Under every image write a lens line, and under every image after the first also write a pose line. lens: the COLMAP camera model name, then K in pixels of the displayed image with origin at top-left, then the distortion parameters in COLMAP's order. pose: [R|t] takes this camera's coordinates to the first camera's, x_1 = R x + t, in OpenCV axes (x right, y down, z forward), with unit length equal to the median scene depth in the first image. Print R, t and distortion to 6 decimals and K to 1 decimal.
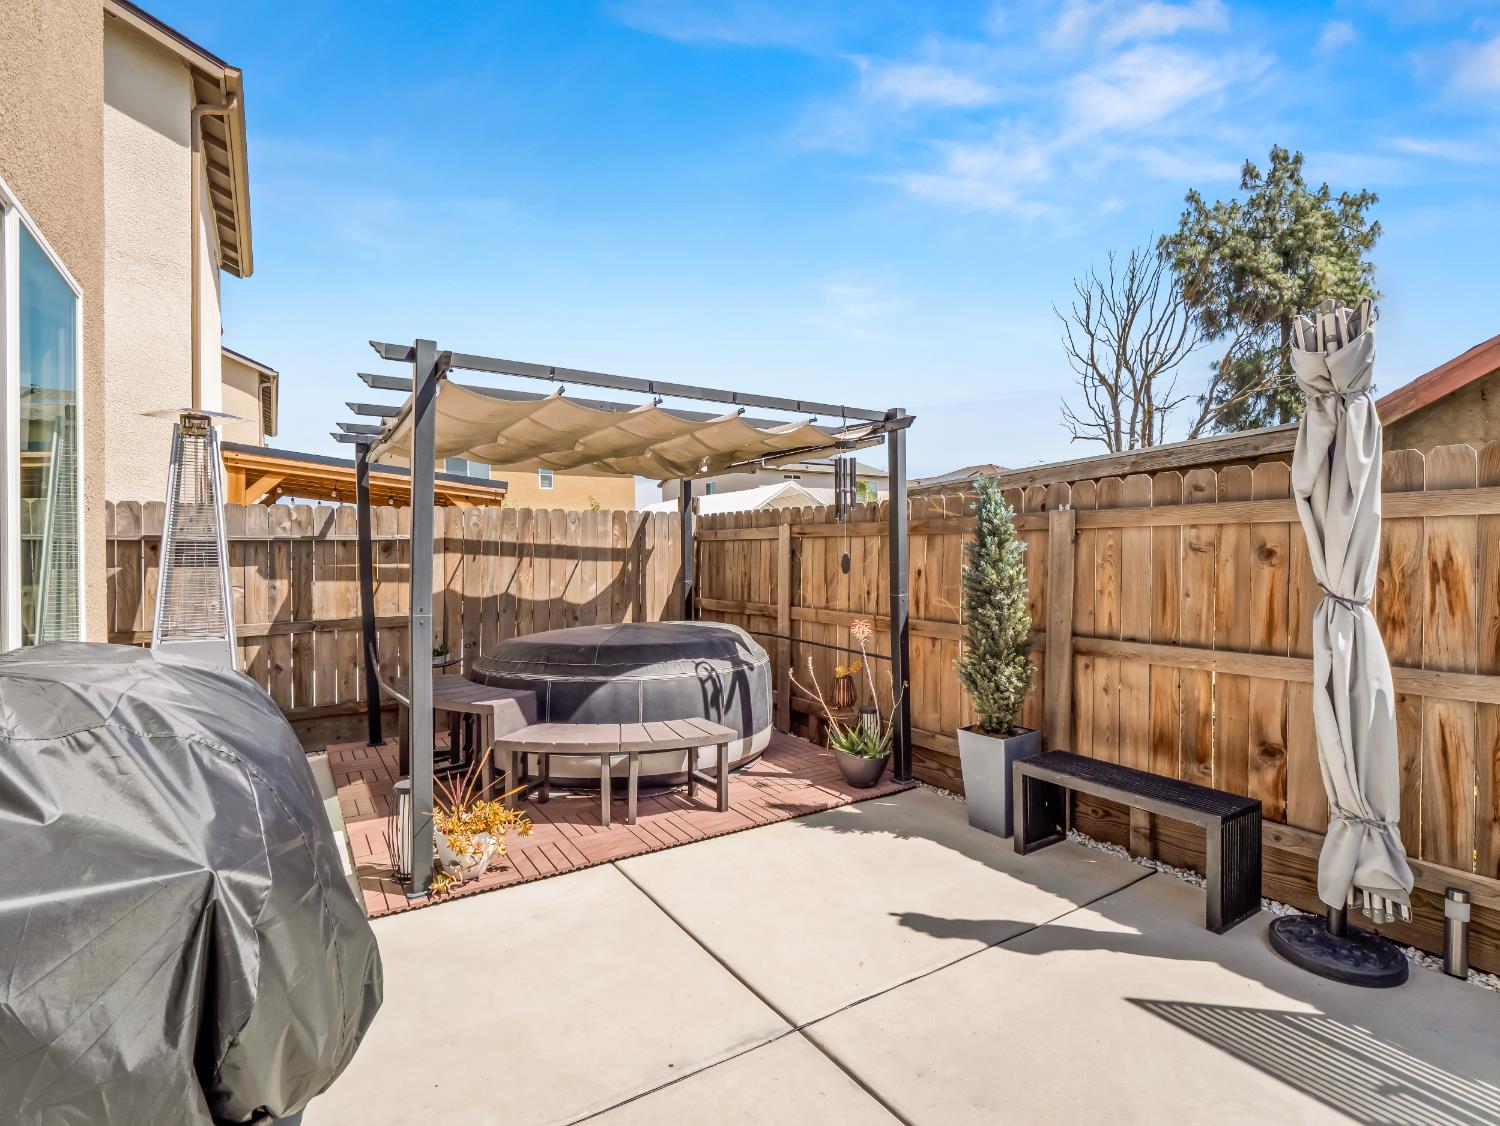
lens RADIAL K [[728.4, 0, 753.0], [0, 728.4, 556.5], [0, 0, 1]] dist [-0.010381, -0.004101]
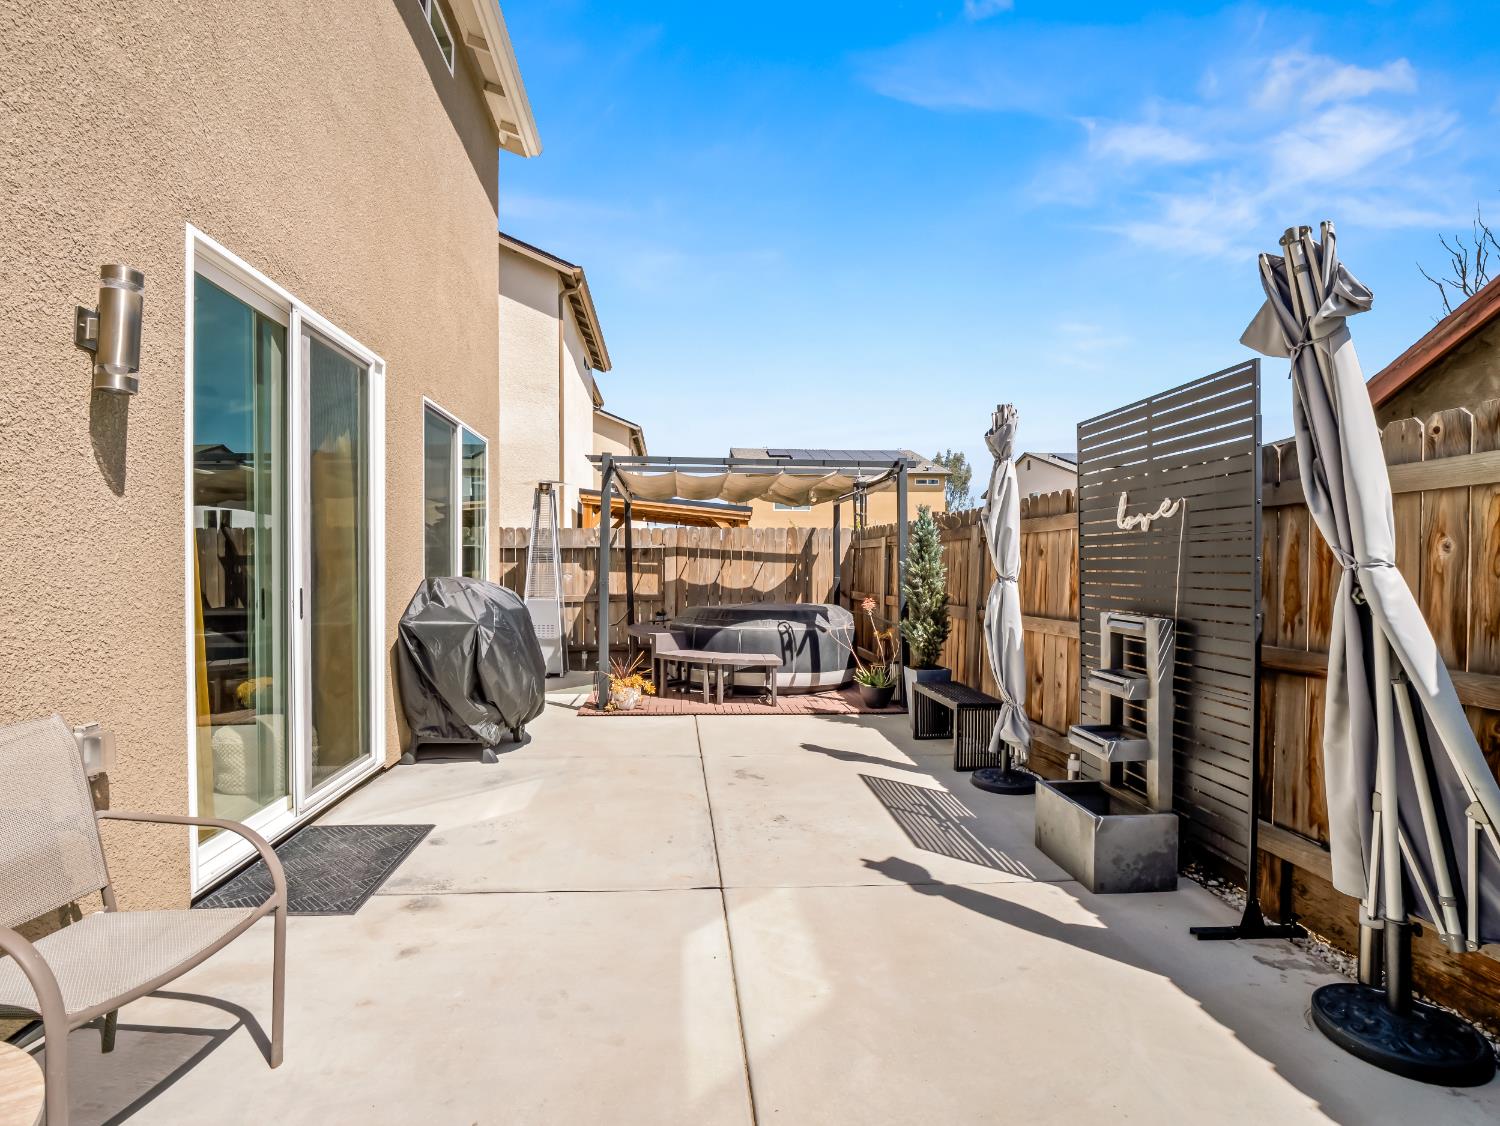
lens RADIAL K [[728.4, 0, 743.0], [0, 728.4, 574.9], [0, 0, 1]] dist [-0.010381, -0.004101]
pose [[0.886128, 0.013367, -0.463248, 0.494717], [-0.009821, 0.999901, 0.010066, 0.020358], [0.463337, -0.004370, 0.886172, -0.391712]]
